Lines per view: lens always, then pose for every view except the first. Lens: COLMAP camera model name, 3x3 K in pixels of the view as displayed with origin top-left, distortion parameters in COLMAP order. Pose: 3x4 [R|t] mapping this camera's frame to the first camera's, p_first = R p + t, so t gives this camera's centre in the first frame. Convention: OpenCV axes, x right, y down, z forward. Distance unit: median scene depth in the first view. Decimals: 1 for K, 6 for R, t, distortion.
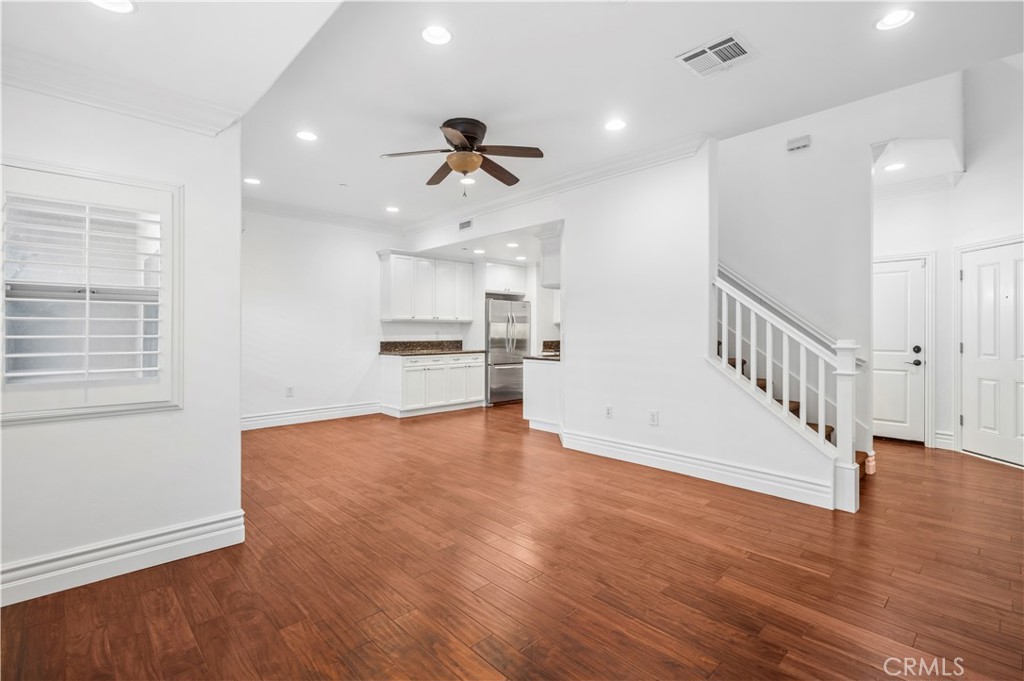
lens RADIAL K [[475.2, 0, 511.6], [0, 475.2, 330.4], [0, 0, 1]] dist [-0.000232, -0.000249]
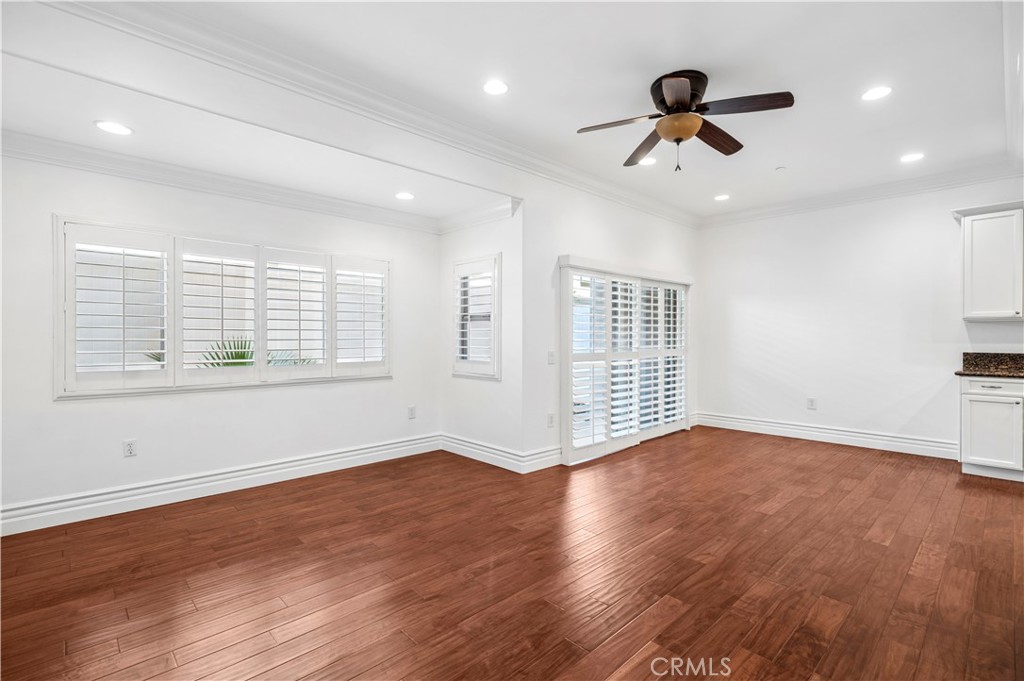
lens RADIAL K [[470.9, 0, 517.0], [0, 470.9, 339.8], [0, 0, 1]] dist [-0.000546, -0.000444]
pose [[-0.000047, 0.003387, -0.999994, 0.343178], [0.003206, 0.999989, 0.003387, 0.001817], [0.999995, -0.003206, -0.000058, 0.350756]]
